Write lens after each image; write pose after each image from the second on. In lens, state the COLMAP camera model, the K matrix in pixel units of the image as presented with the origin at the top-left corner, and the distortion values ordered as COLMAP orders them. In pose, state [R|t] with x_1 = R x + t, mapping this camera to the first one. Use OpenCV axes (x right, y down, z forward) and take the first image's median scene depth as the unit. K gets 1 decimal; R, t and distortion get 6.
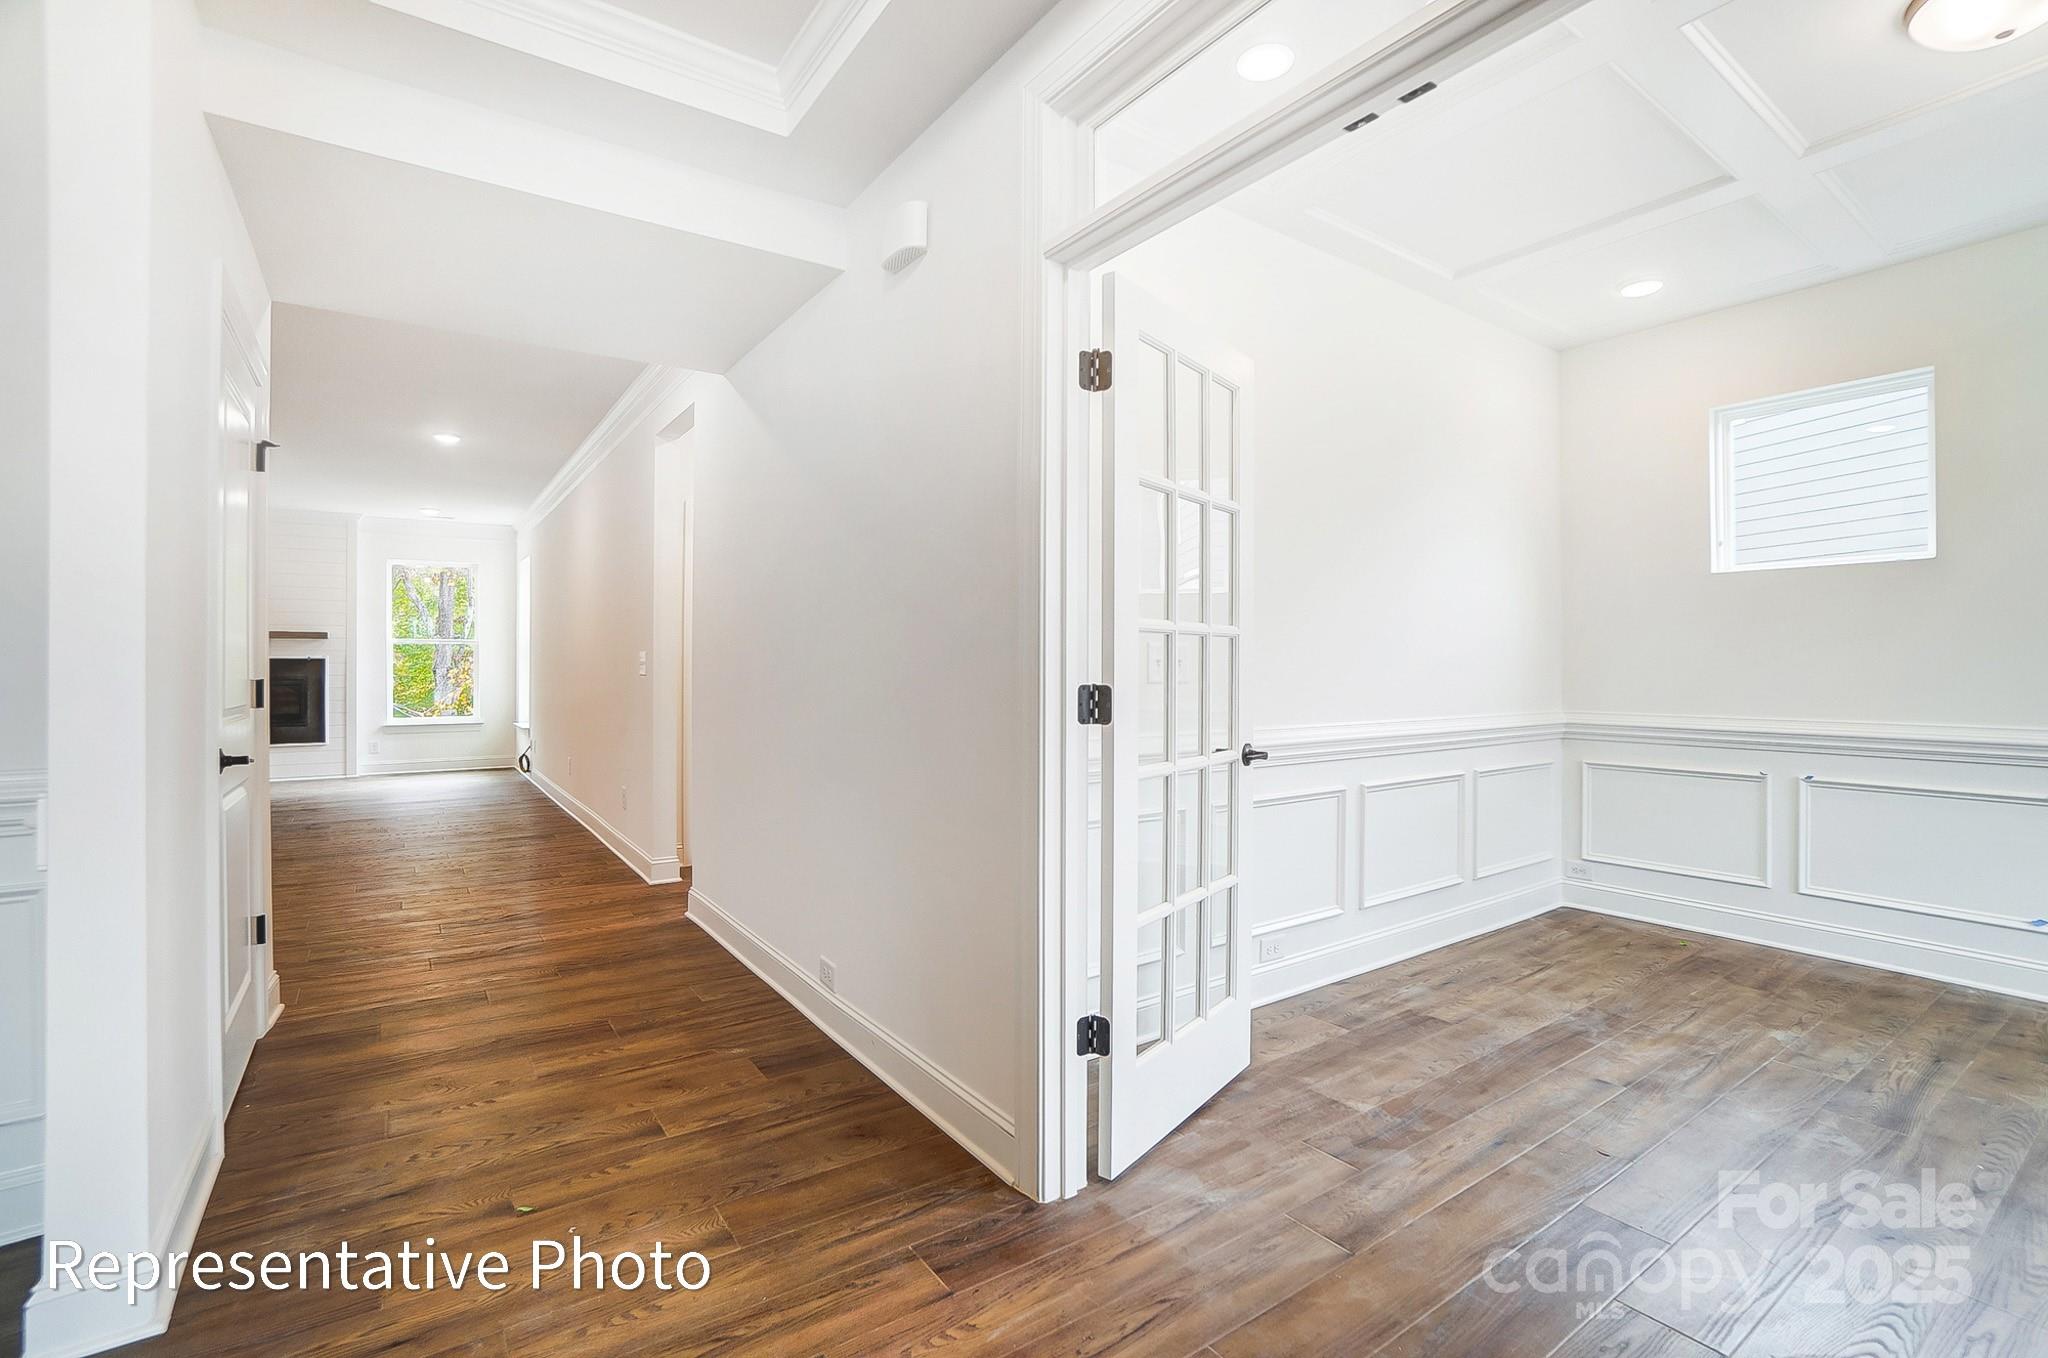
lens RADIAL K [[911.6, 0, 1017.5], [0, 911.6, 664.6], [0, 0, 1]] dist [-0.054170, 0.018105]
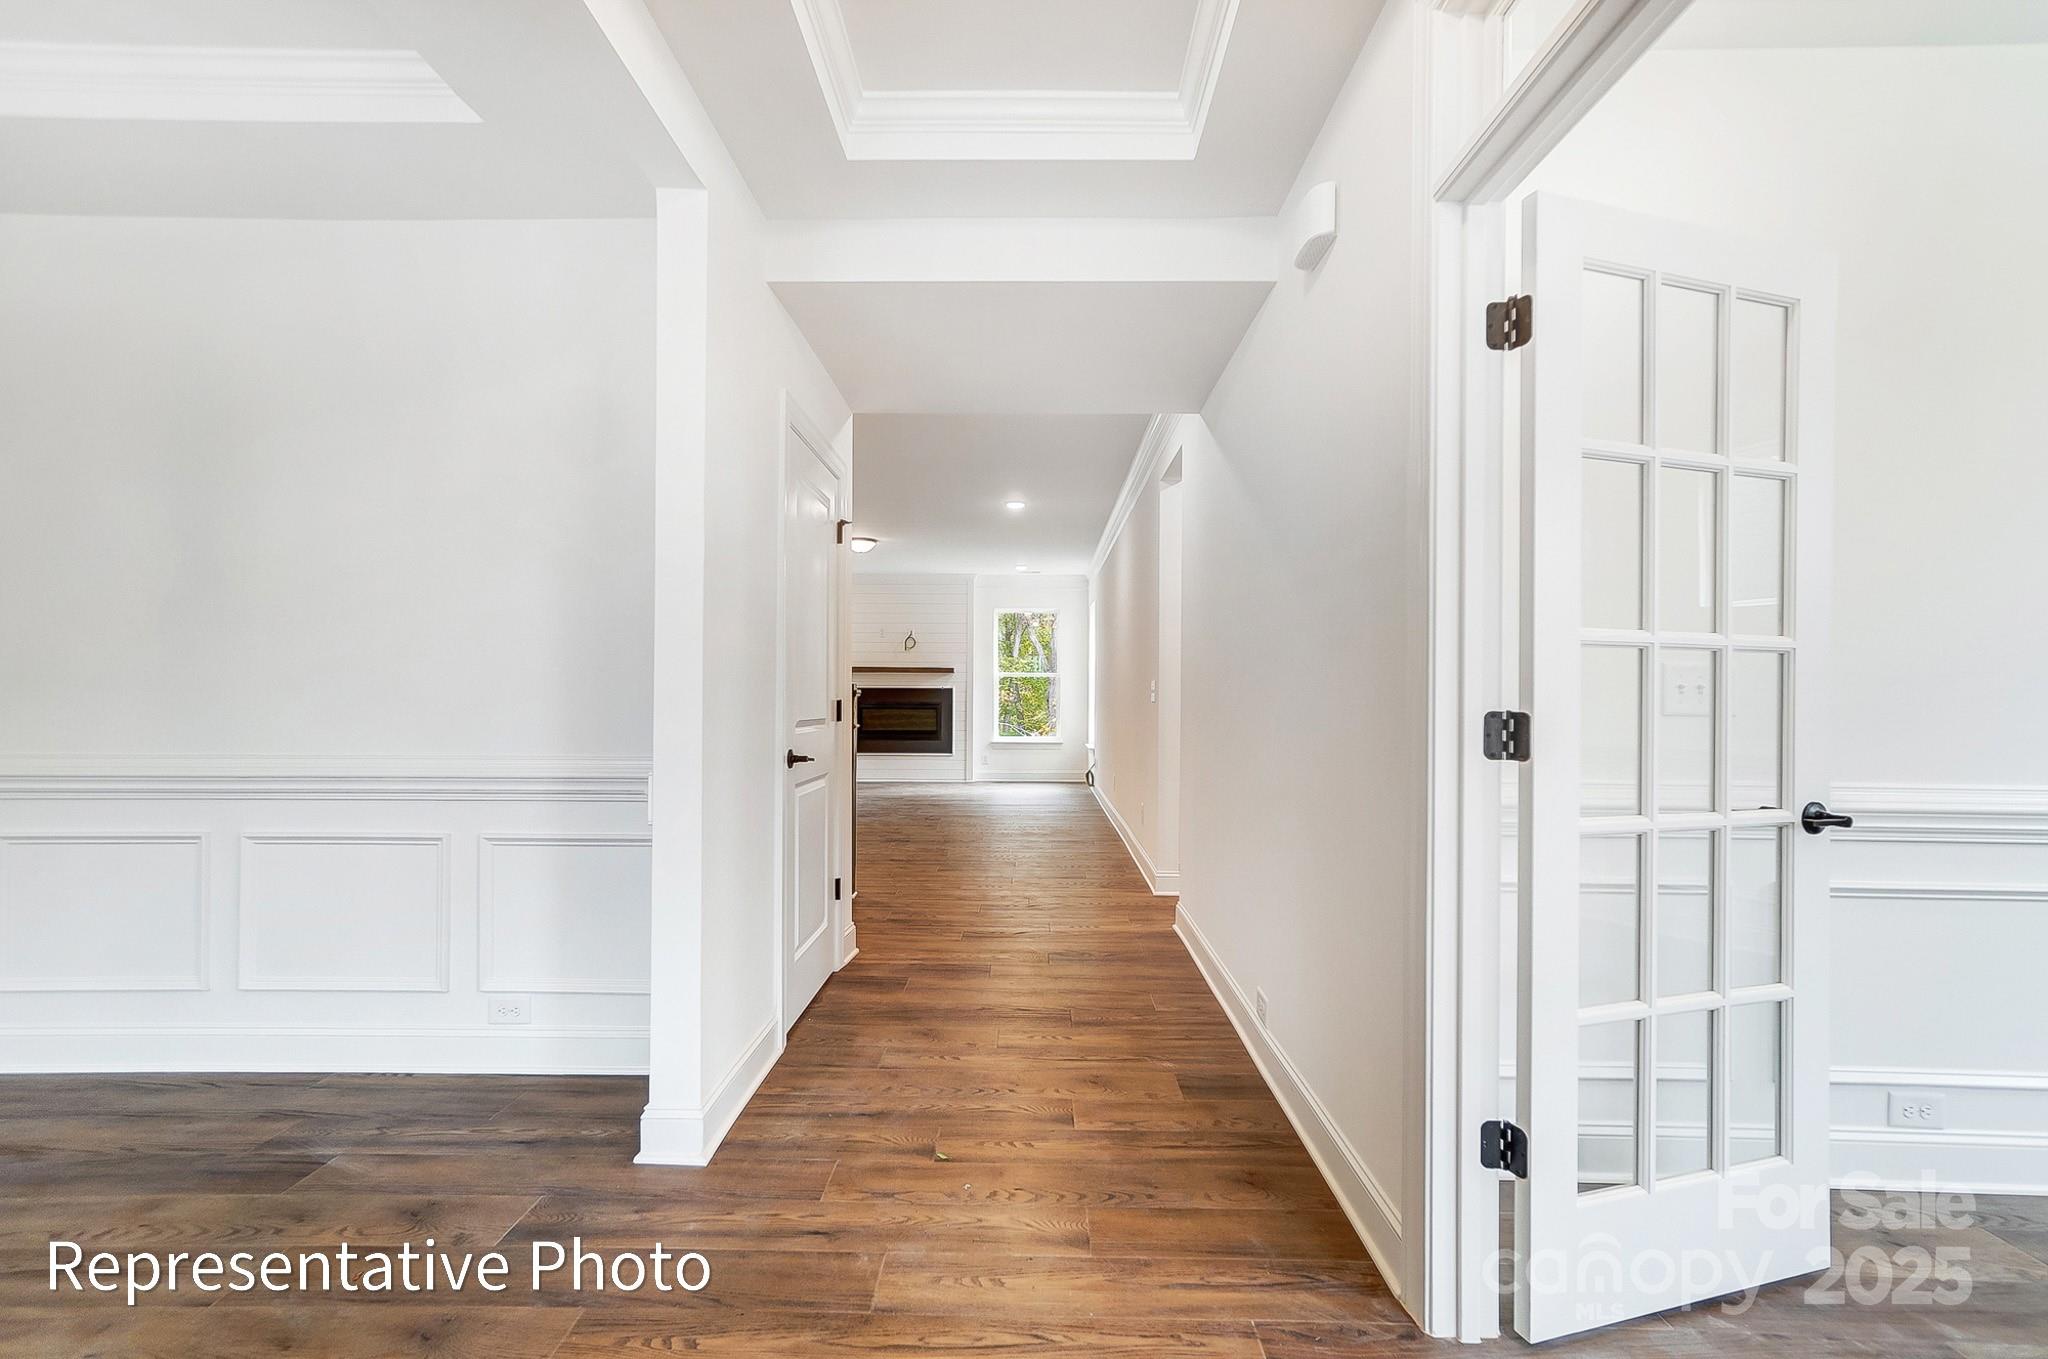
lens RADIAL K [[876.6, 0, 1029.0], [0, 876.6, 691.5], [0, 0, 1]] dist [-0.017605, 0.014872]
pose [[0.820462, 0.003203, -0.571692, 0.149815], [-0.006558, 0.999971, -0.003810, 0.008227], [0.571663, 0.006875, 0.820459, 0.098181]]
